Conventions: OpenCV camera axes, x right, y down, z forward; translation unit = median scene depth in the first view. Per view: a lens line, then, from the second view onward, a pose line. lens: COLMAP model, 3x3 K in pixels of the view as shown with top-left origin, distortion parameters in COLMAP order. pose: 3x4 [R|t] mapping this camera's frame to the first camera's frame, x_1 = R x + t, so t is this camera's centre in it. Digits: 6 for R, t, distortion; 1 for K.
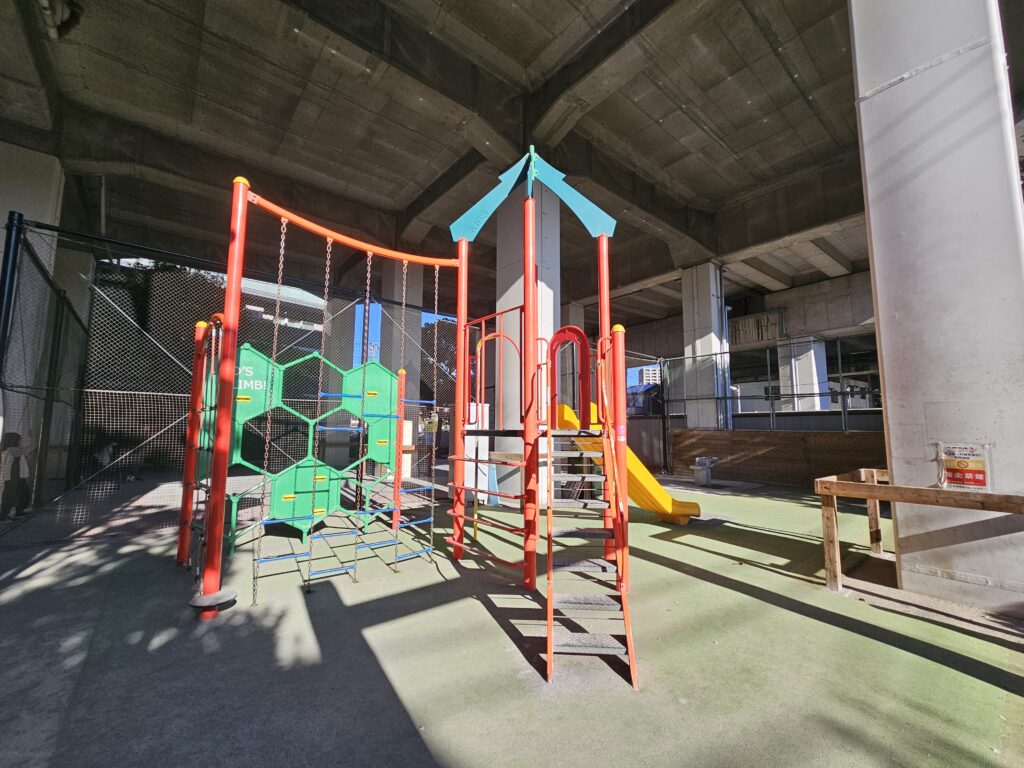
lens RADIAL K [[414.8, 0, 512.0], [0, 414.8, 384.0], [0, 0, 1]] dist [0.000916, -0.000064]
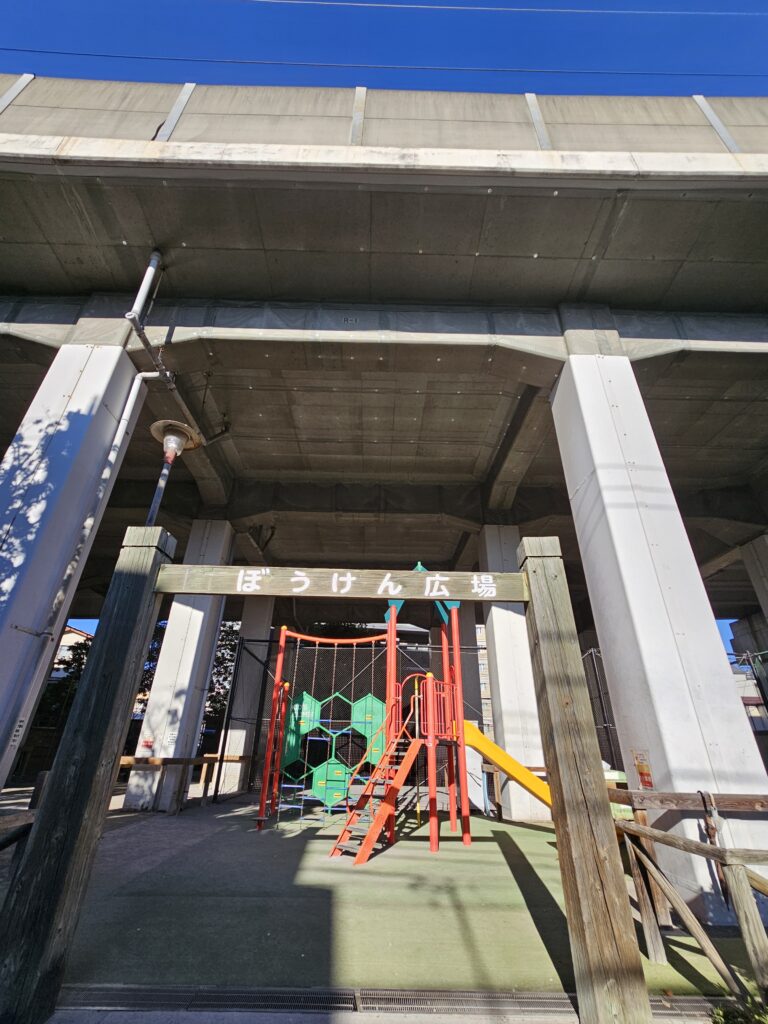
lens RADIAL K [[414.8, 0, 384.0], [0, 414.8, 512.0], [0, 0, 1]] dist [0.000916, -0.000064]
pose [[0.794414, -0.294393, -0.531262, 1.280228], [0.054285, 0.905596, -0.420652, -0.029040], [0.604946, 0.305333, 0.735399, -0.651589]]
